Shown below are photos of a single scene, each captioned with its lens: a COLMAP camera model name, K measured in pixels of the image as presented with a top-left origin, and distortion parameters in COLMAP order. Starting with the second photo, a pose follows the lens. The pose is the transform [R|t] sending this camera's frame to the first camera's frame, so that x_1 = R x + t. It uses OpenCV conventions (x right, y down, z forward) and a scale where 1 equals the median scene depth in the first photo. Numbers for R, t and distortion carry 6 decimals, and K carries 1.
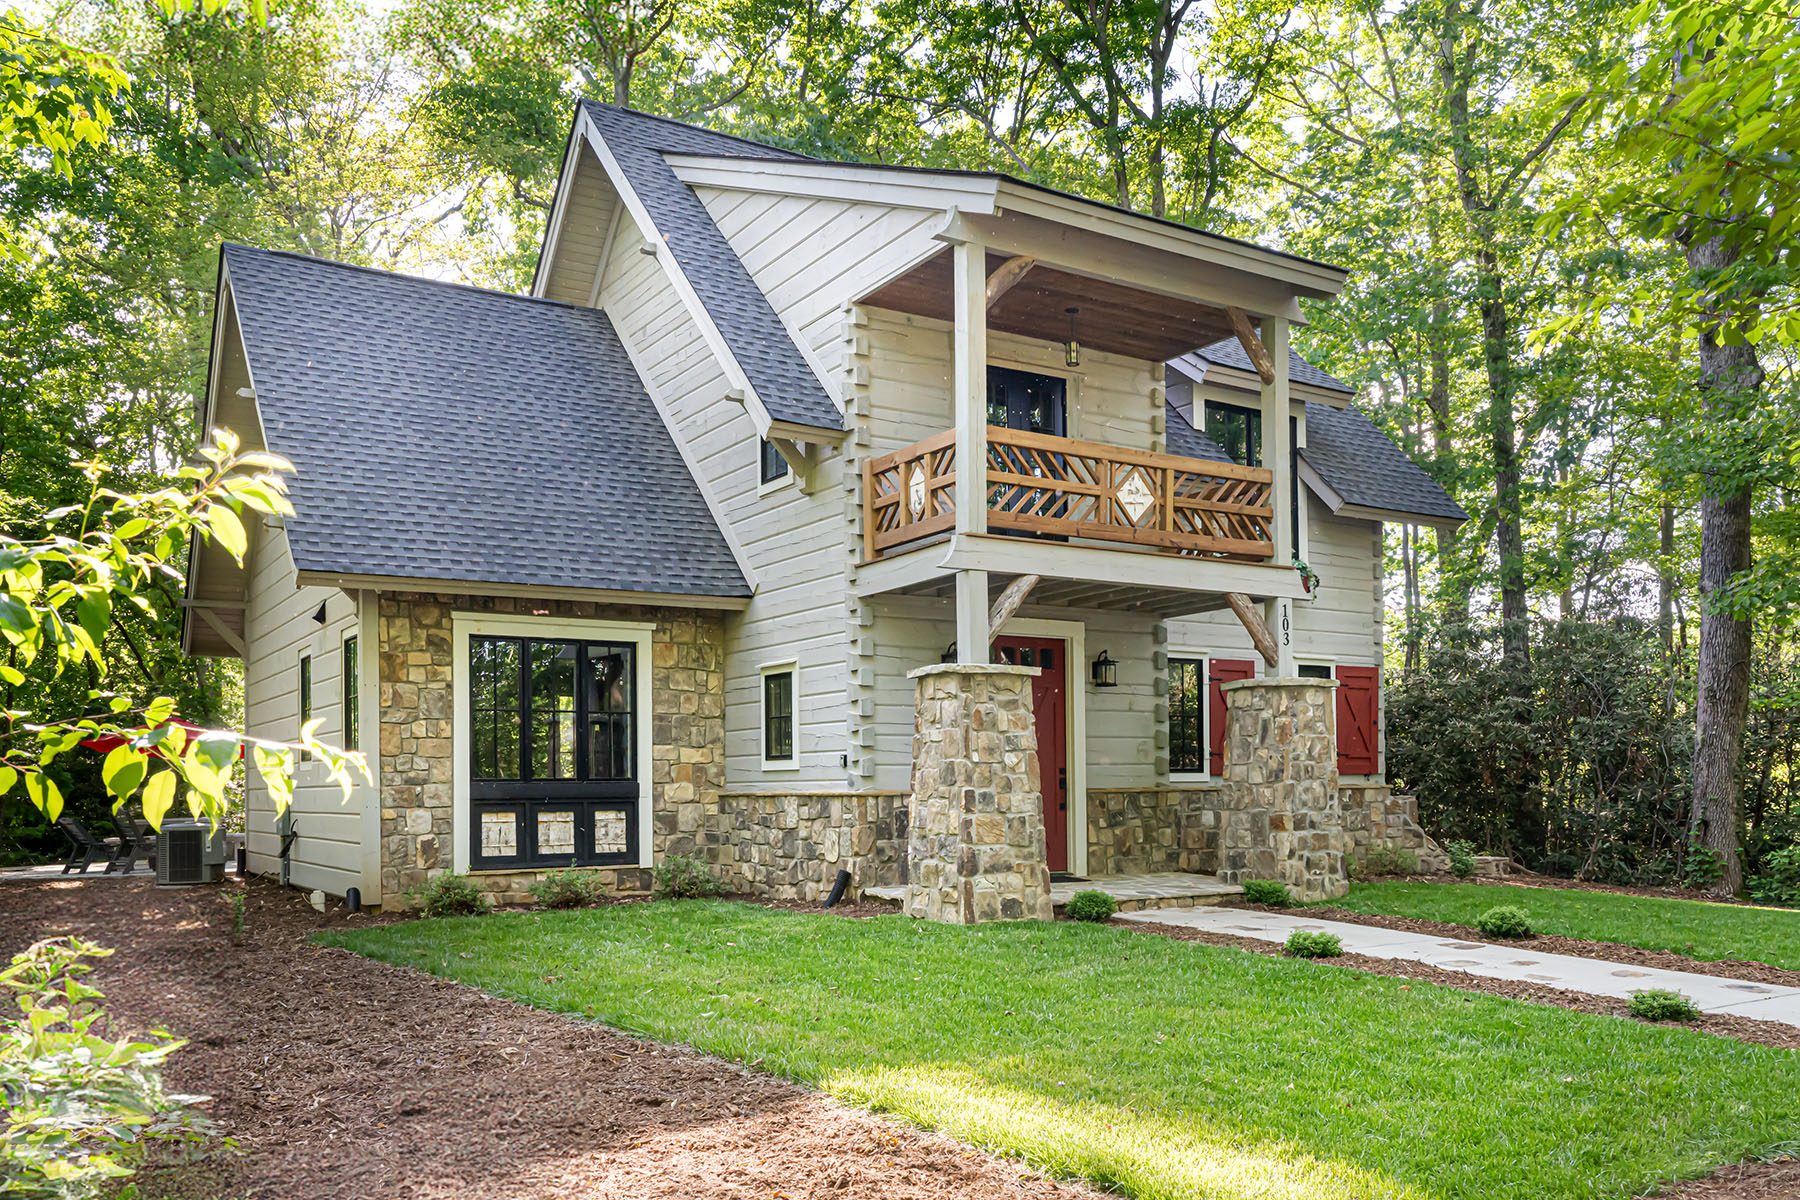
lens RADIAL K [[1307.9, 0, 895.9], [0, 1307.9, 686.5], [0, 0, 1]] dist [-0.004070, -0.000225]
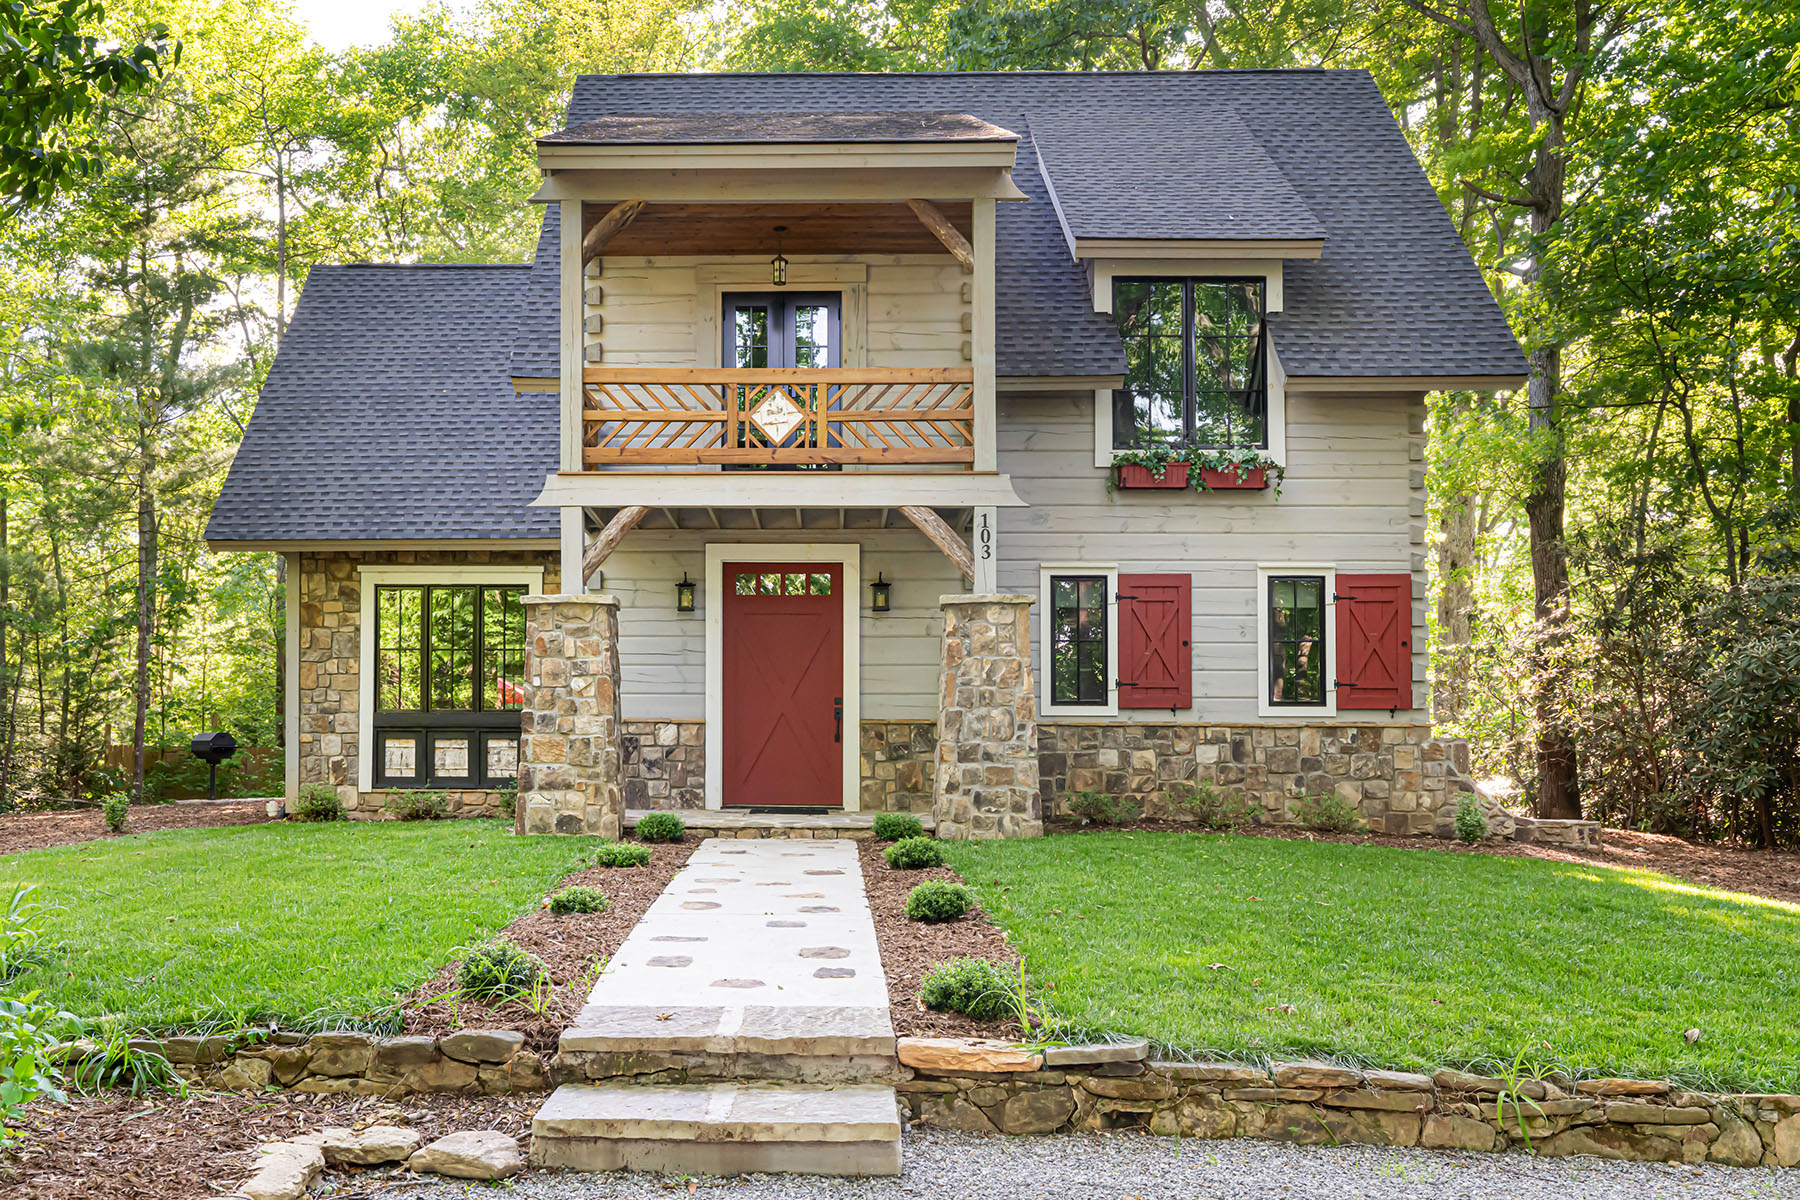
lens RADIAL K [[1607.0, 0, 900.0], [0, 1607.0, 599.7], [0, 0, 1]] dist [0.002814, -0.000844]
pose [[0.857964, -0.037088, -0.512369, 0.824798], [0.027547, 0.999277, -0.026206, 0.024444], [0.512970, 0.008369, 0.858366, 0.016062]]
